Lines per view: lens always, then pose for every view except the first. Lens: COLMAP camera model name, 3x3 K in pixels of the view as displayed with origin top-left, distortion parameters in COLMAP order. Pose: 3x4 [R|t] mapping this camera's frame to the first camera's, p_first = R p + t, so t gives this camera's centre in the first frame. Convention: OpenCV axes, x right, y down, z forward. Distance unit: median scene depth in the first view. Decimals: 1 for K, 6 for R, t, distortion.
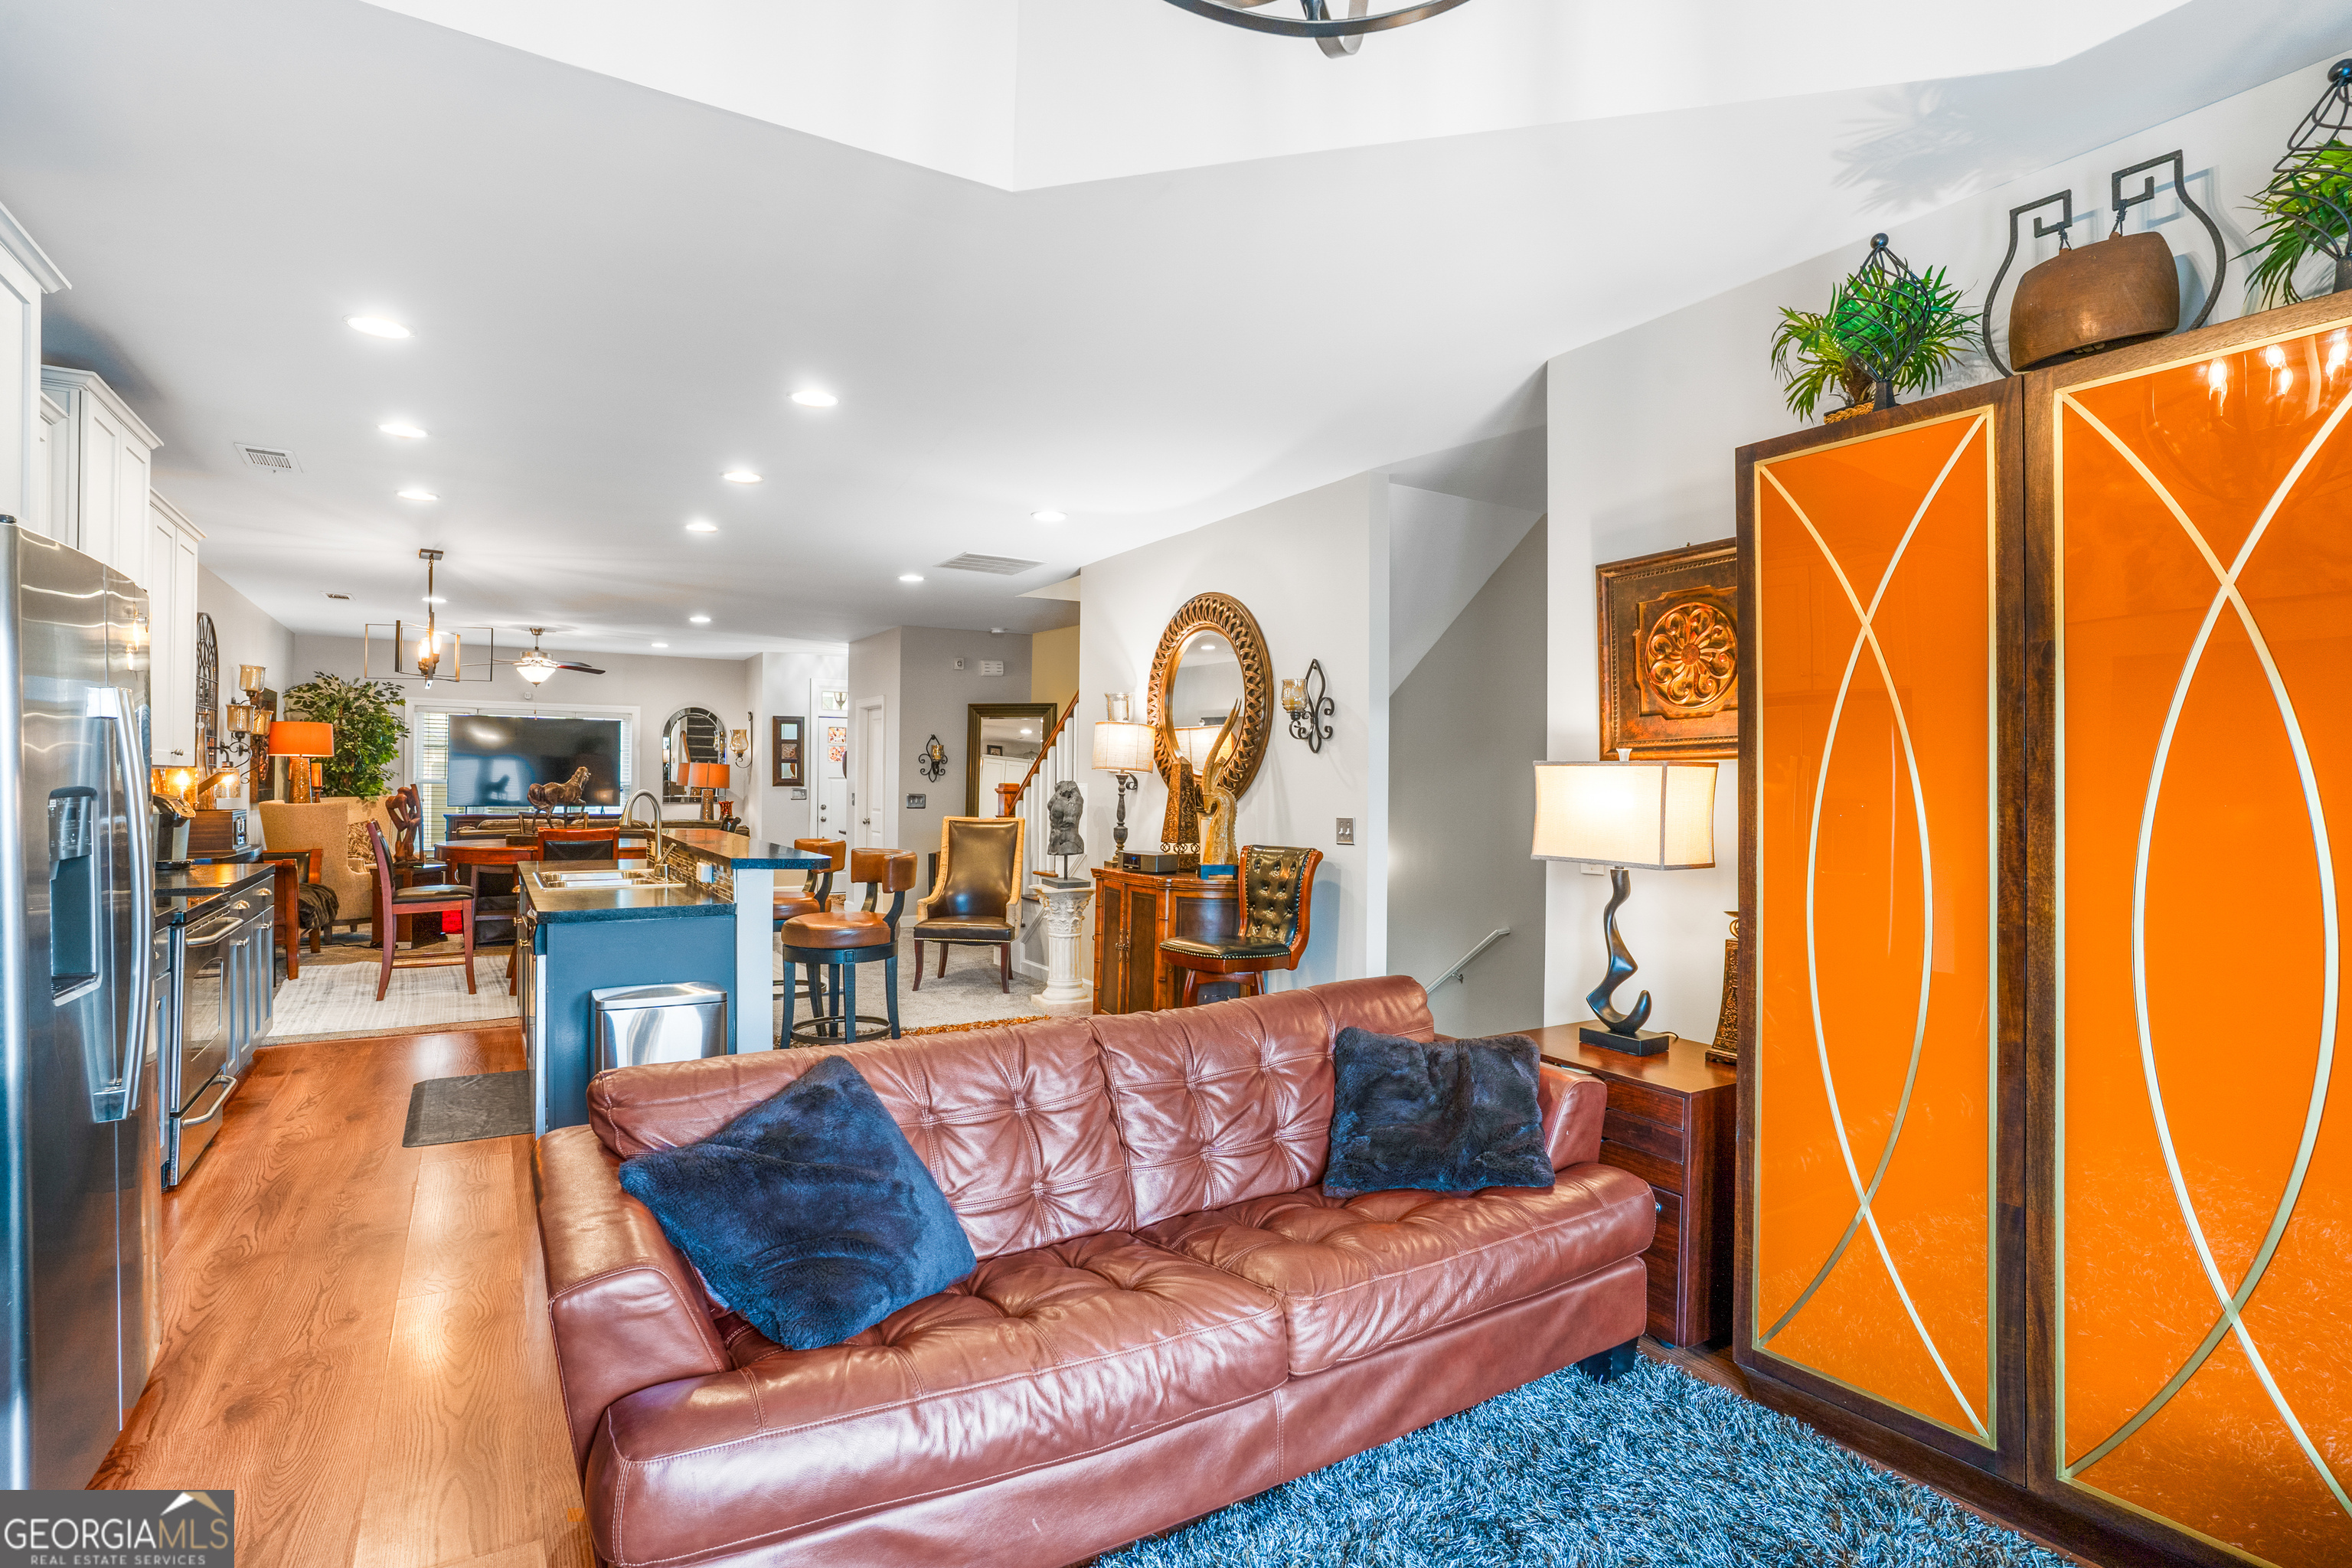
lens RADIAL K [[1156.5, 0, 1167.5], [0, 1156.5, 780.0], [0, 0, 1]] dist [-0.055300, 0.028002]
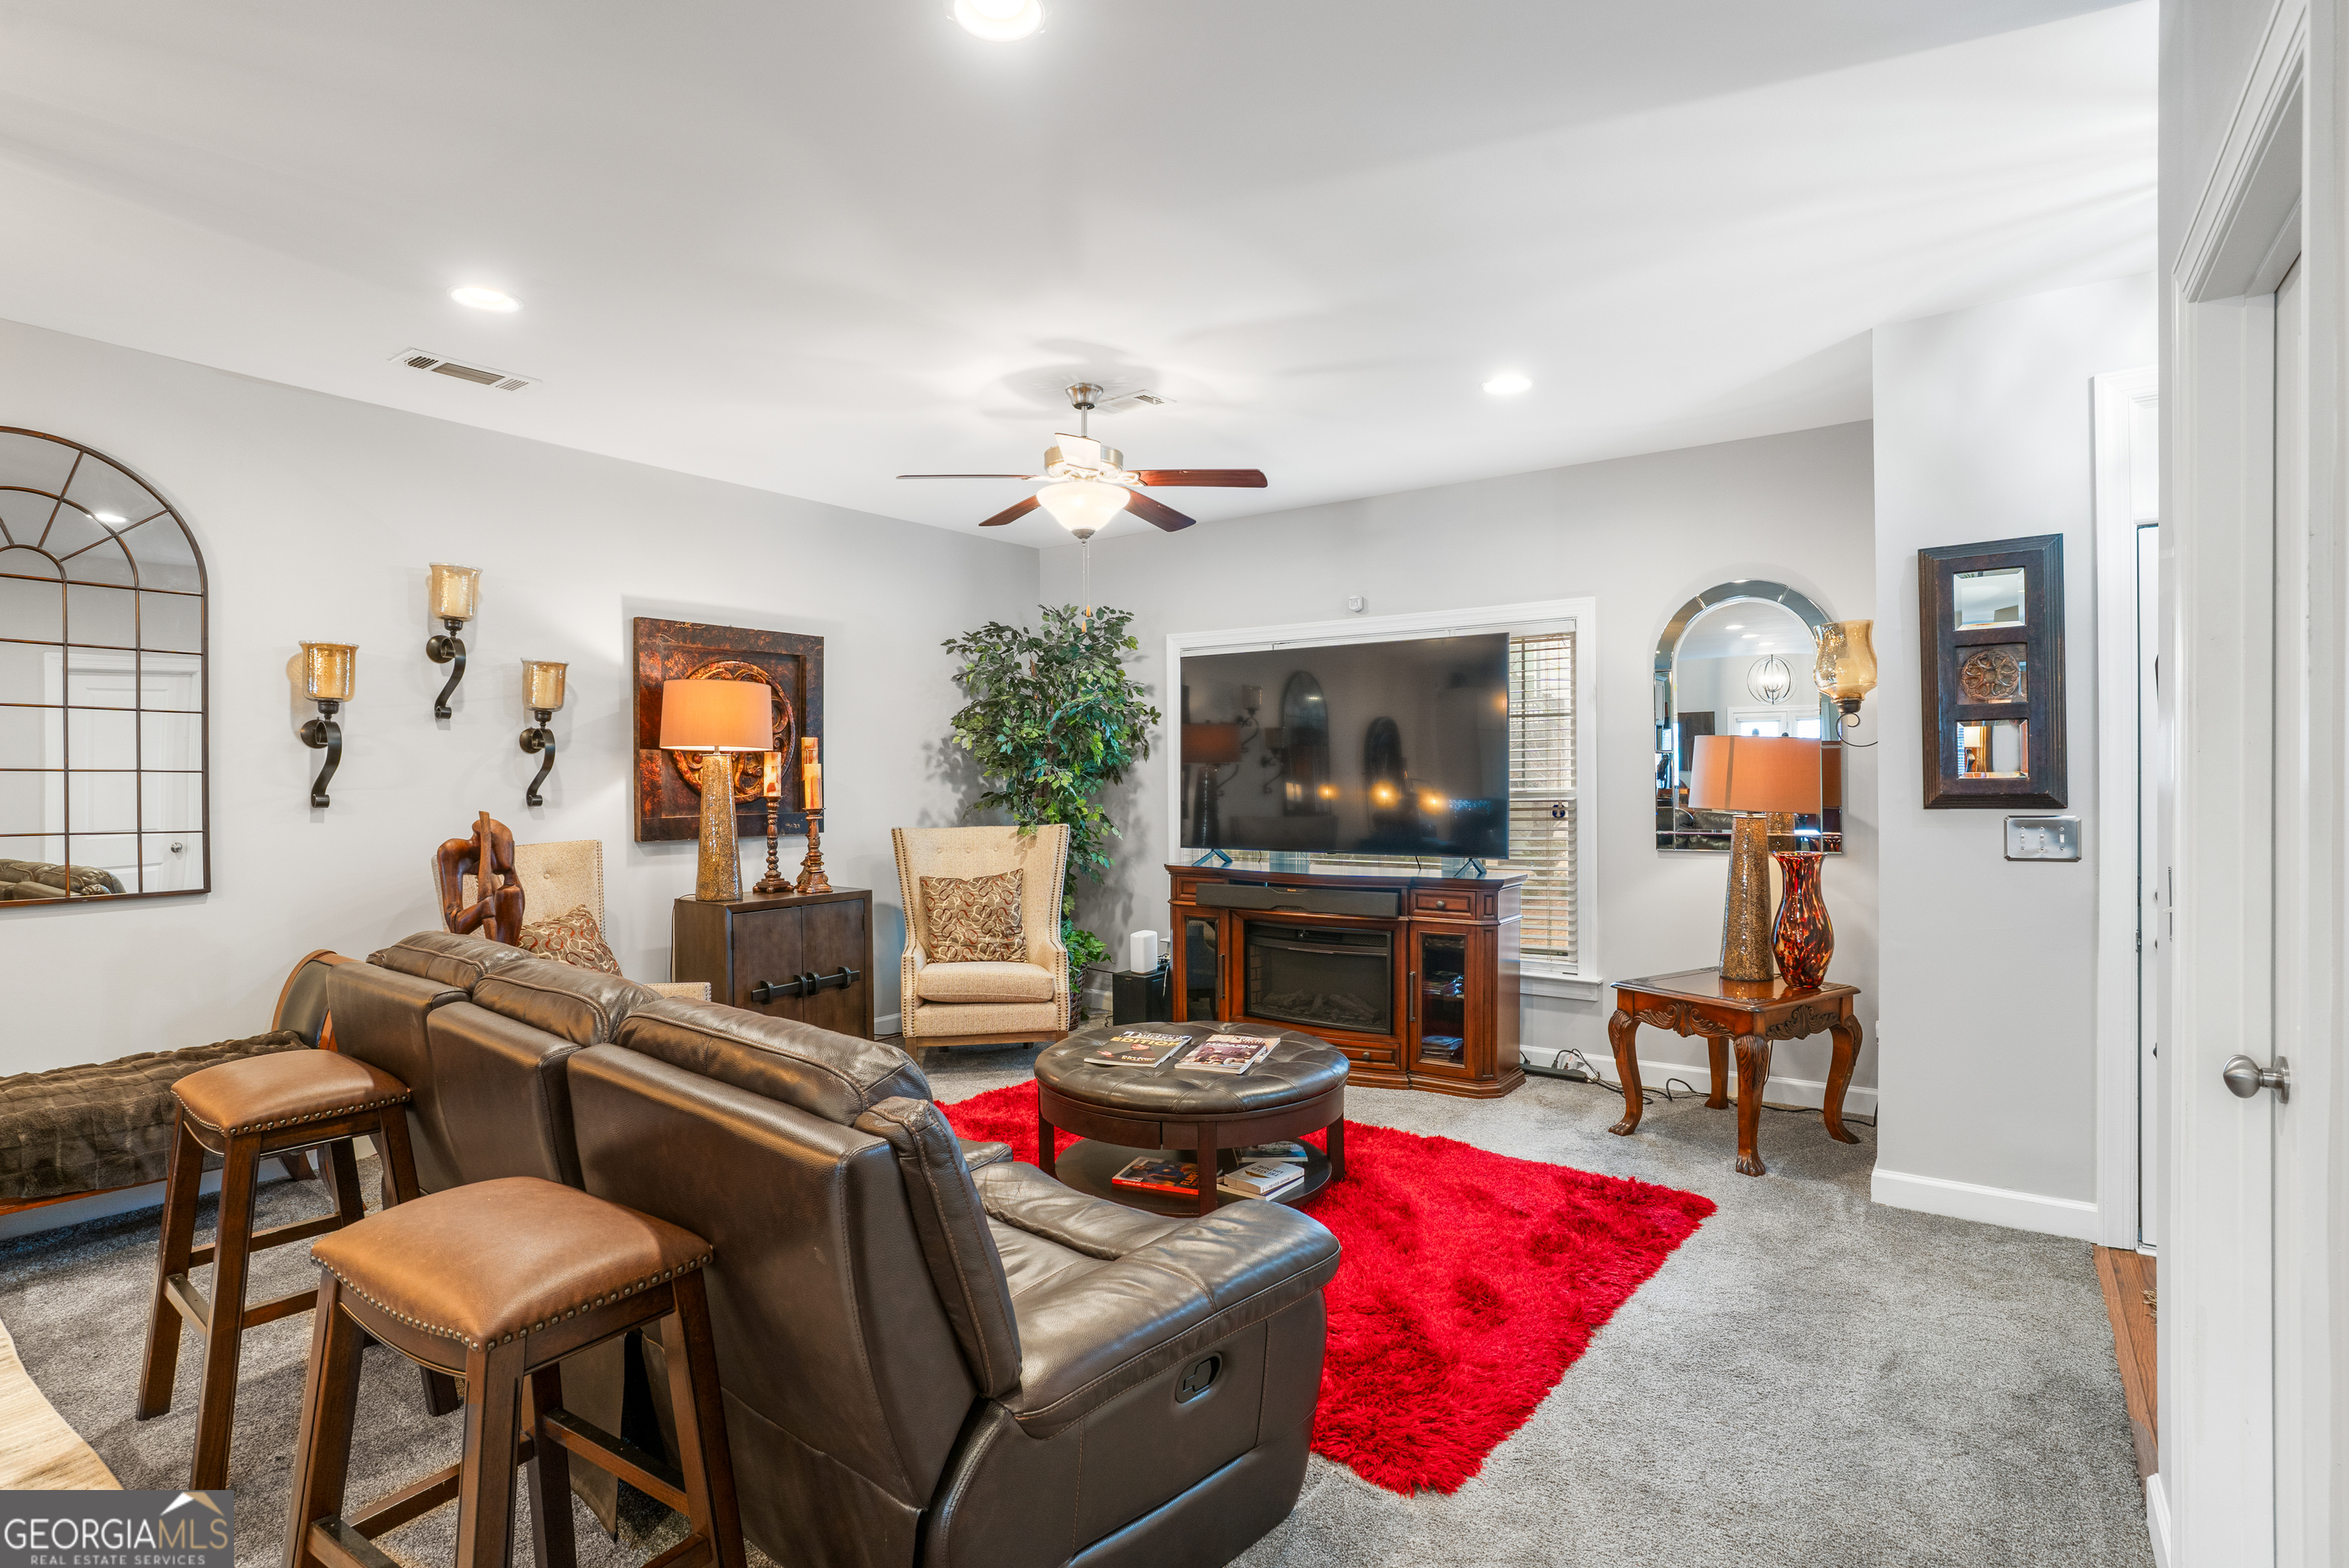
lens RADIAL K [[1154.9, 0, 1161.2], [0, 1154.9, 786.5], [0, 0, 1]] dist [-0.055300, 0.028002]
pose [[0.370384, -0.006076, -0.928859, -0.286418], [0.009838, 0.999948, -0.002618, -0.001229], [0.928827, -0.008169, 0.370424, 1.303234]]
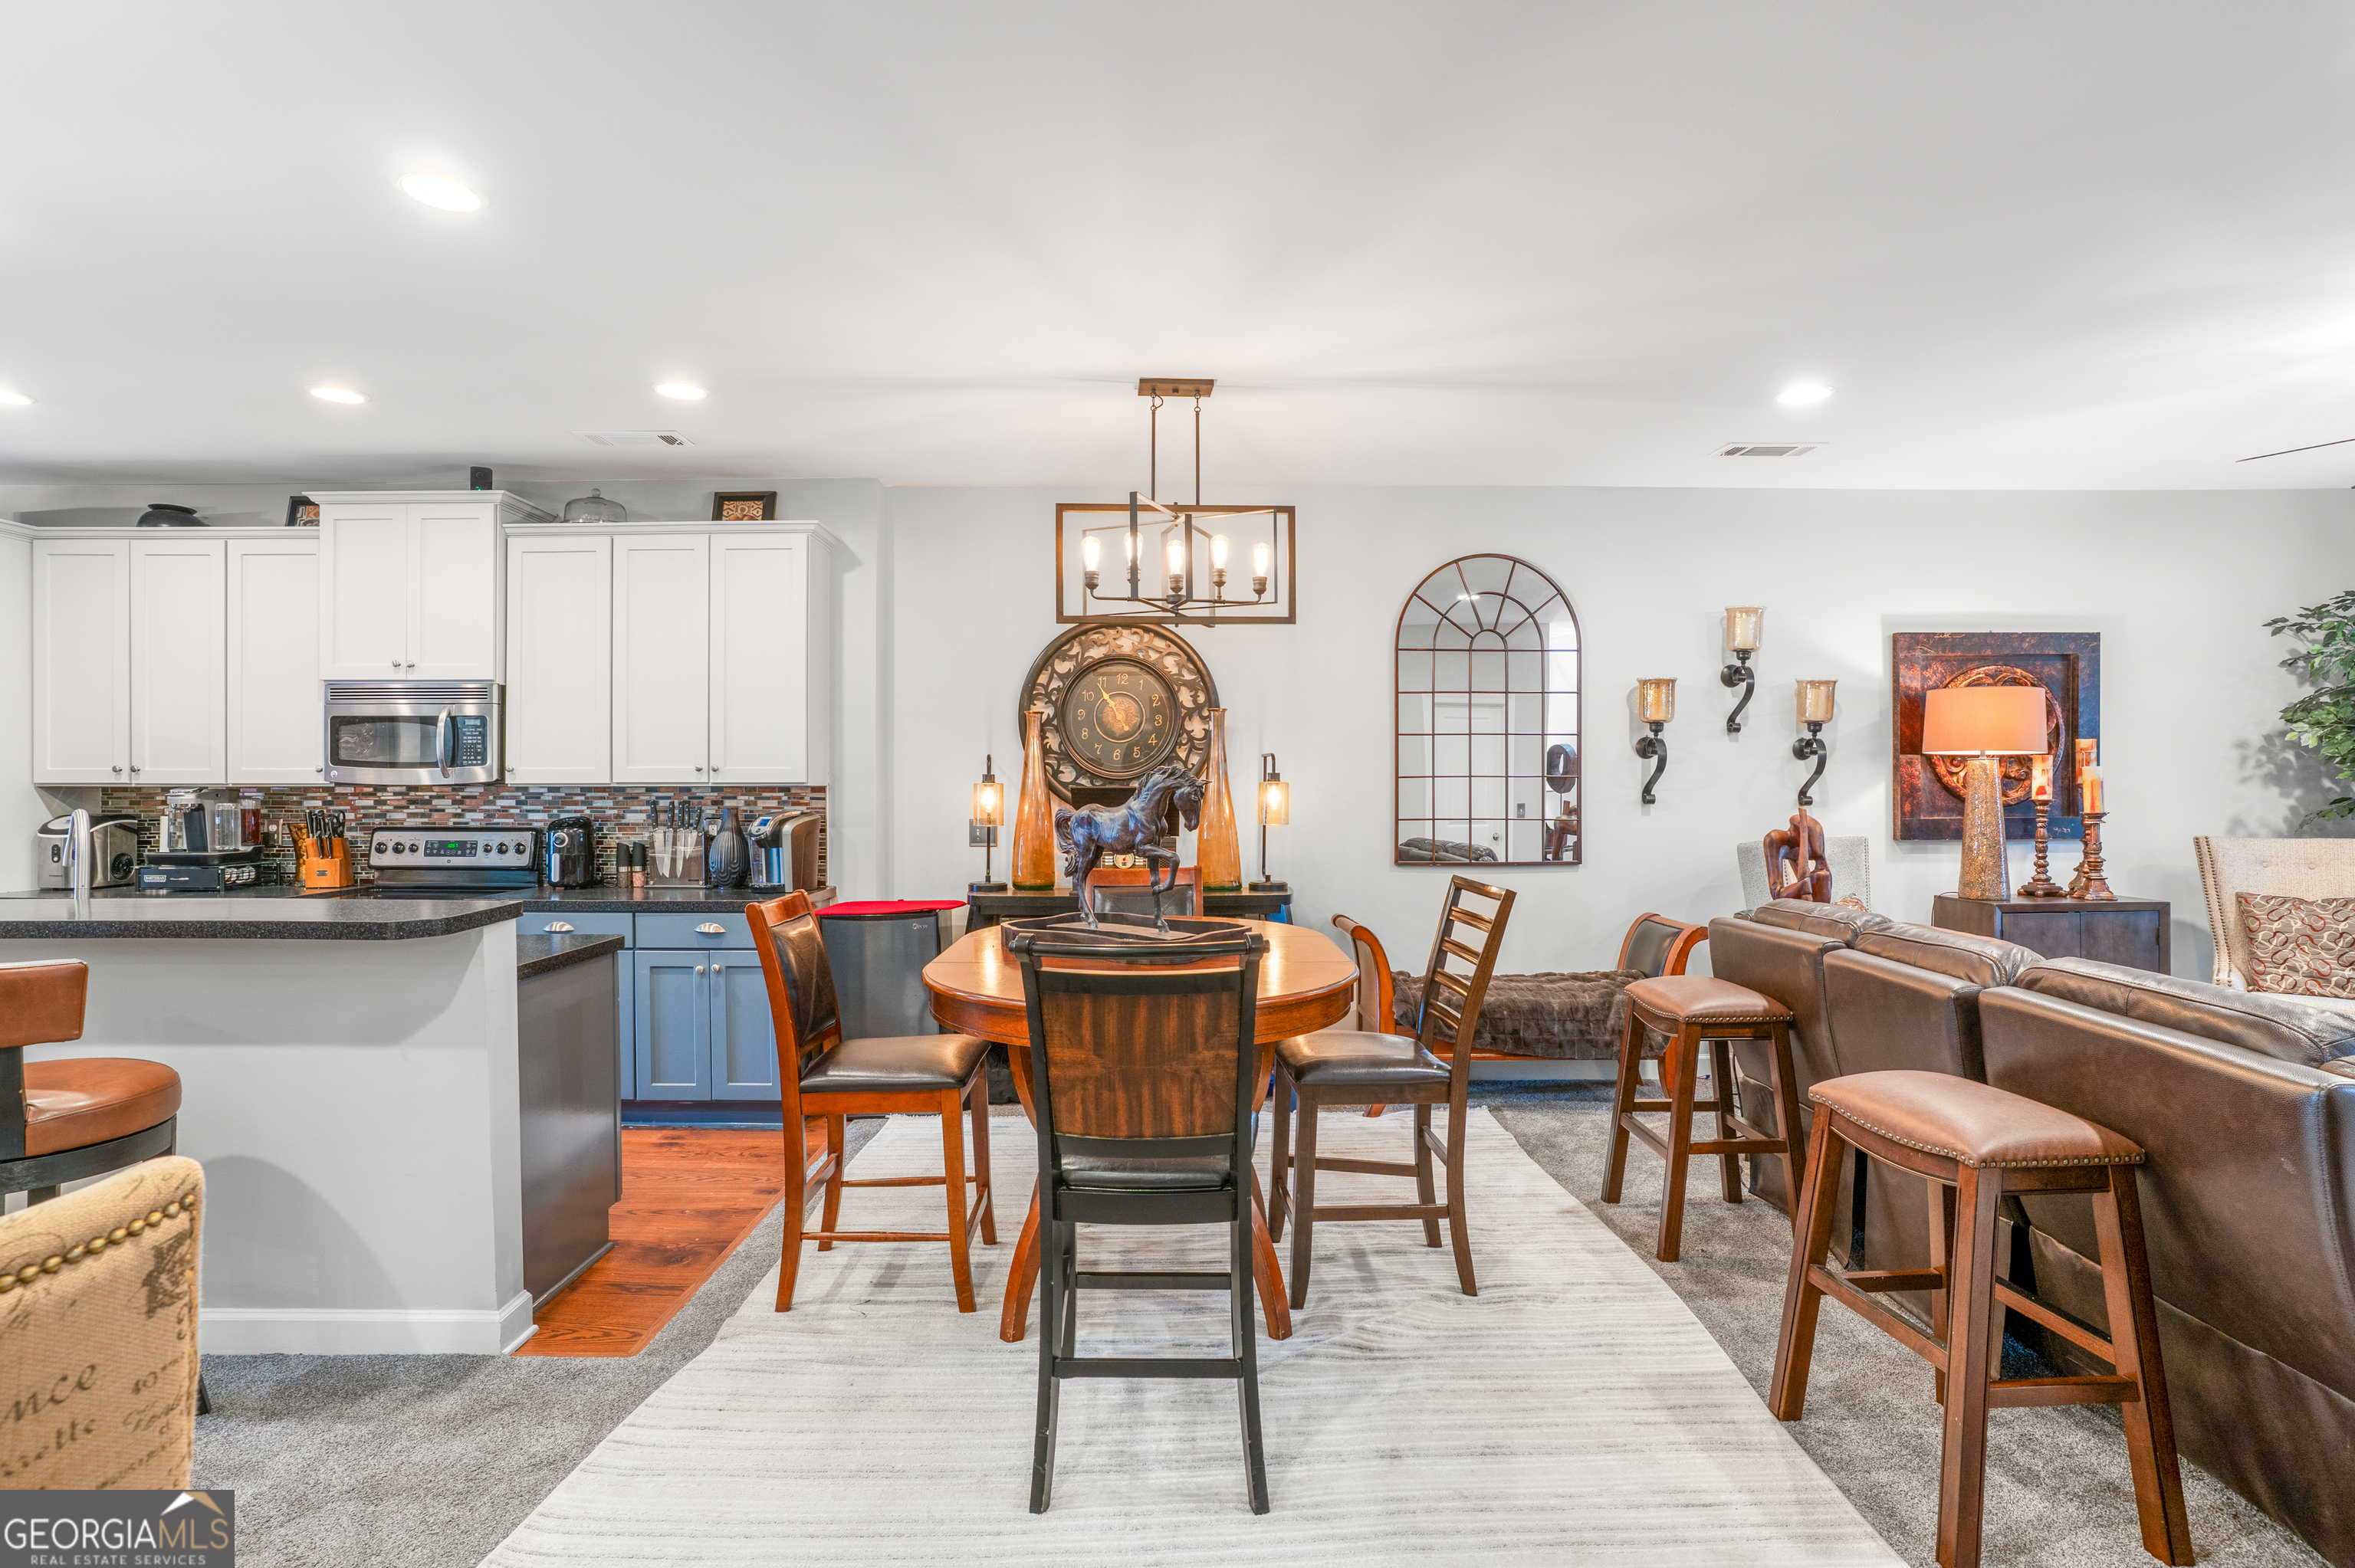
lens RADIAL K [[1157.8, 0, 1169.1], [0, 1157.8, 781.7], [0, 0, 1]] dist [-0.055300, 0.028002]
pose [[-0.518276, -0.012640, -0.855120, -0.165704], [-0.001017, 0.999899, -0.014164, 0.000053], [0.855213, -0.006471, -0.518236, 1.244787]]
